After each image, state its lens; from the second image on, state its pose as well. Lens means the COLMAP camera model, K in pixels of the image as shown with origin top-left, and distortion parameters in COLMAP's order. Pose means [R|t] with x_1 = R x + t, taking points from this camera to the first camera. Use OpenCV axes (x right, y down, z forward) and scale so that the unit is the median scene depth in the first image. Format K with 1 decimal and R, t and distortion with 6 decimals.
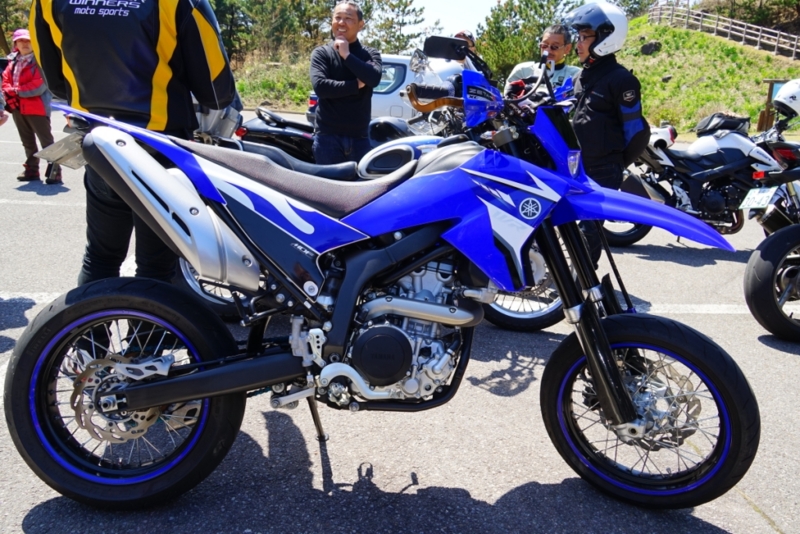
lens RADIAL K [[610.9, 0, 400.0], [0, 610.9, 267.0], [0, 0, 1]] dist [-0.000310, -0.011987]
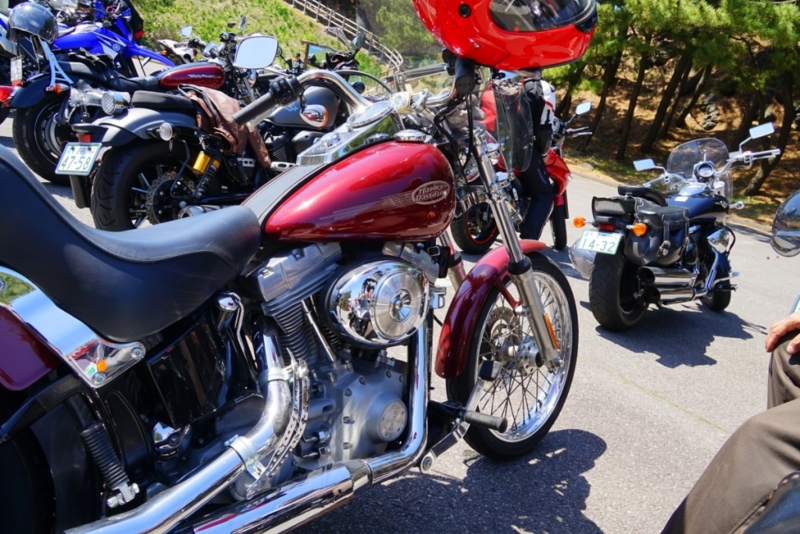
lens RADIAL K [[610.9, 0, 400.0], [0, 610.9, 267.0], [0, 0, 1]] dist [-0.000310, -0.011987]
pose [[0.786682, -0.041963, 0.615931, -0.024487], [-0.016289, 0.995929, 0.088657, 0.028436], [-0.617144, -0.079778, 0.782796, -0.097181]]
